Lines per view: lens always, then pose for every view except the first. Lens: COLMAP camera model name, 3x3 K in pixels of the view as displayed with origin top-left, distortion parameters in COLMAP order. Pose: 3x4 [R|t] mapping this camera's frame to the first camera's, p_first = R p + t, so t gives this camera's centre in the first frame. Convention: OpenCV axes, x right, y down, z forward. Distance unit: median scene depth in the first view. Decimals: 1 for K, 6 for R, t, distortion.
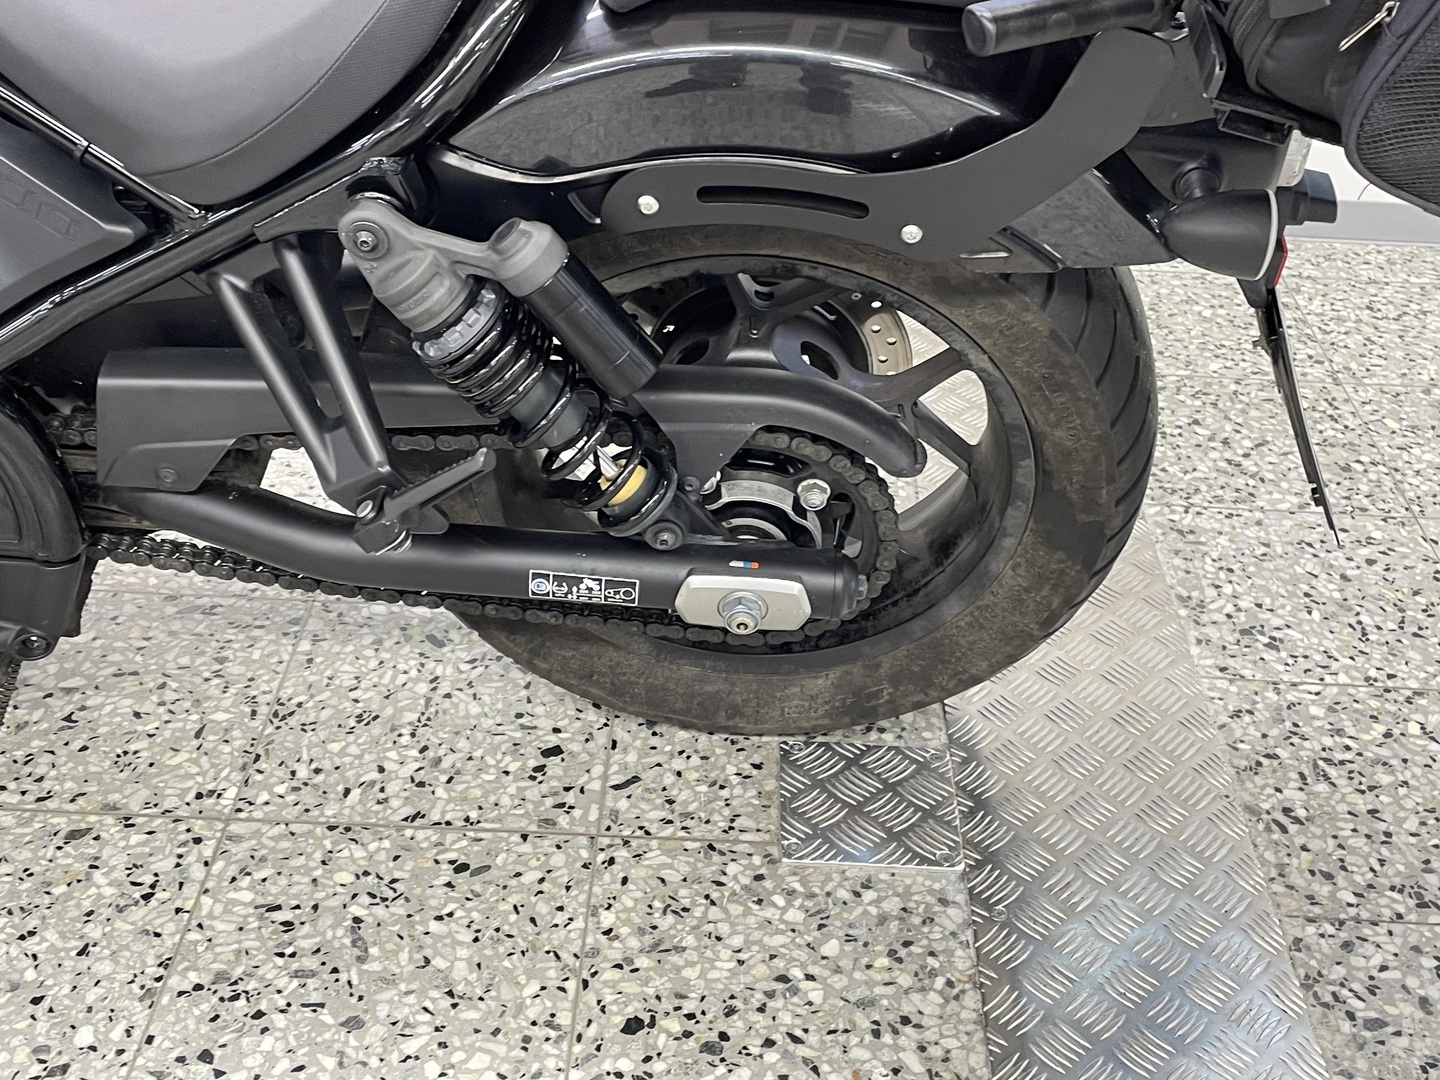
lens RADIAL K [[1728.7, 0, 738.8], [0, 1728.7, 516.6], [0, 0, 1]] dist [0.060059, 0.000000]
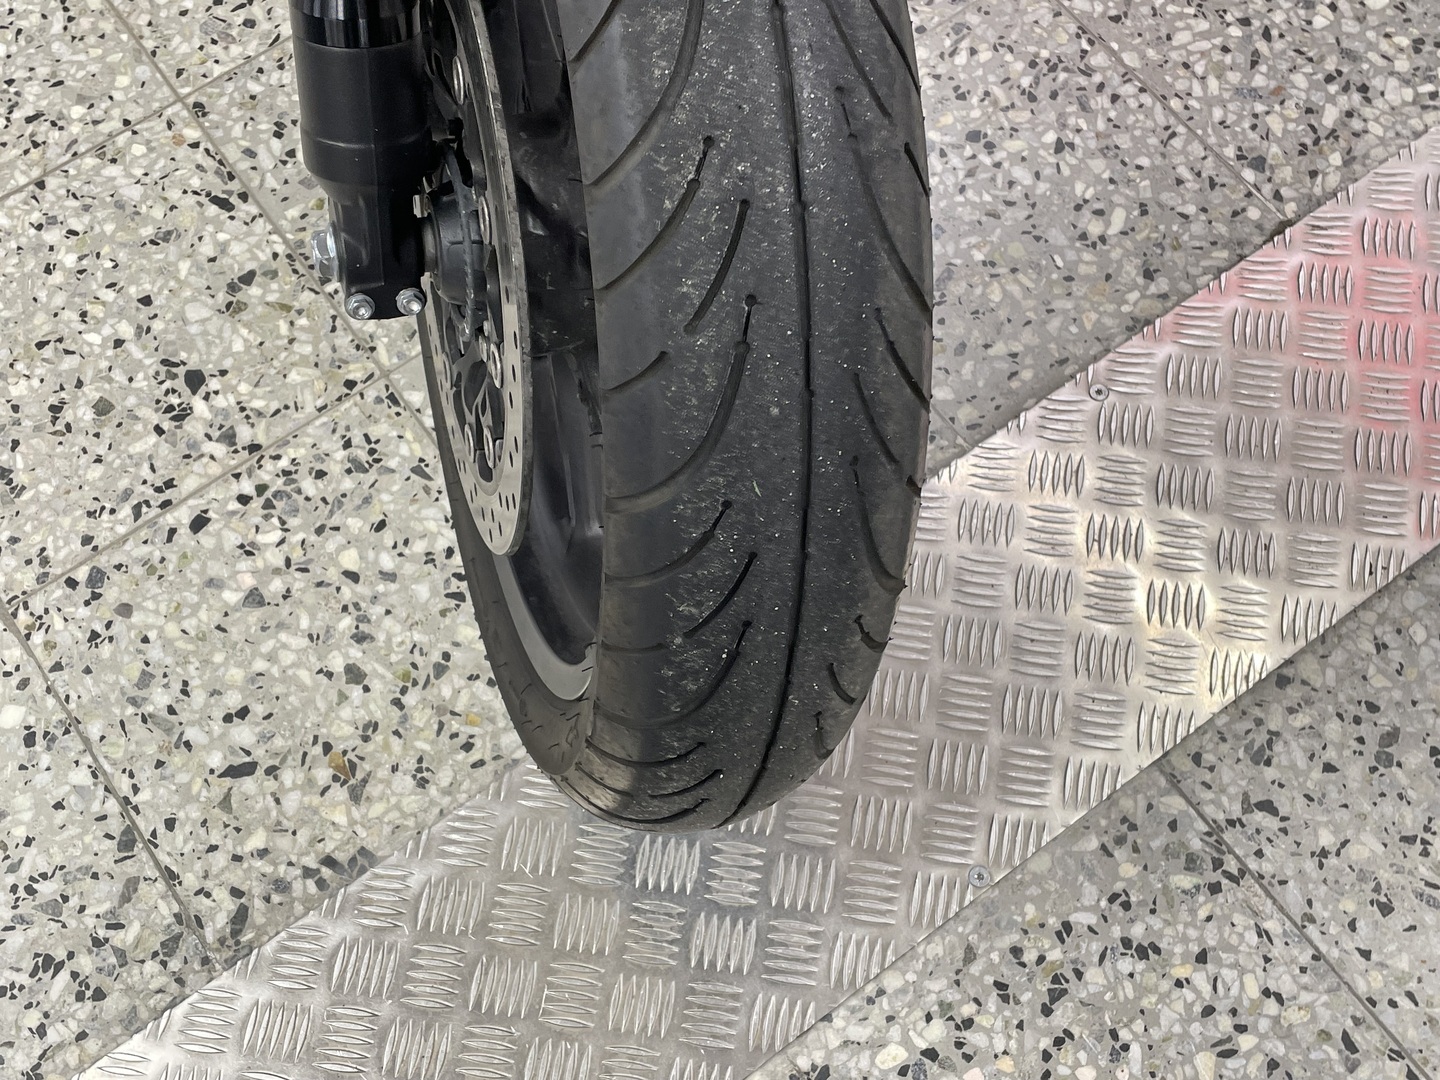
lens RADIAL K [[1642.9, 0, 701.9], [0, 1642.9, 516.2], [0, 0, 1]] dist [0.060593, 0.000000]
pose [[0.603329, 0.709386, -0.364369, 0.351988], [-0.393307, 0.662141, 0.637870, -0.016946], [0.693760, -0.241537, 0.678496, -0.007007]]
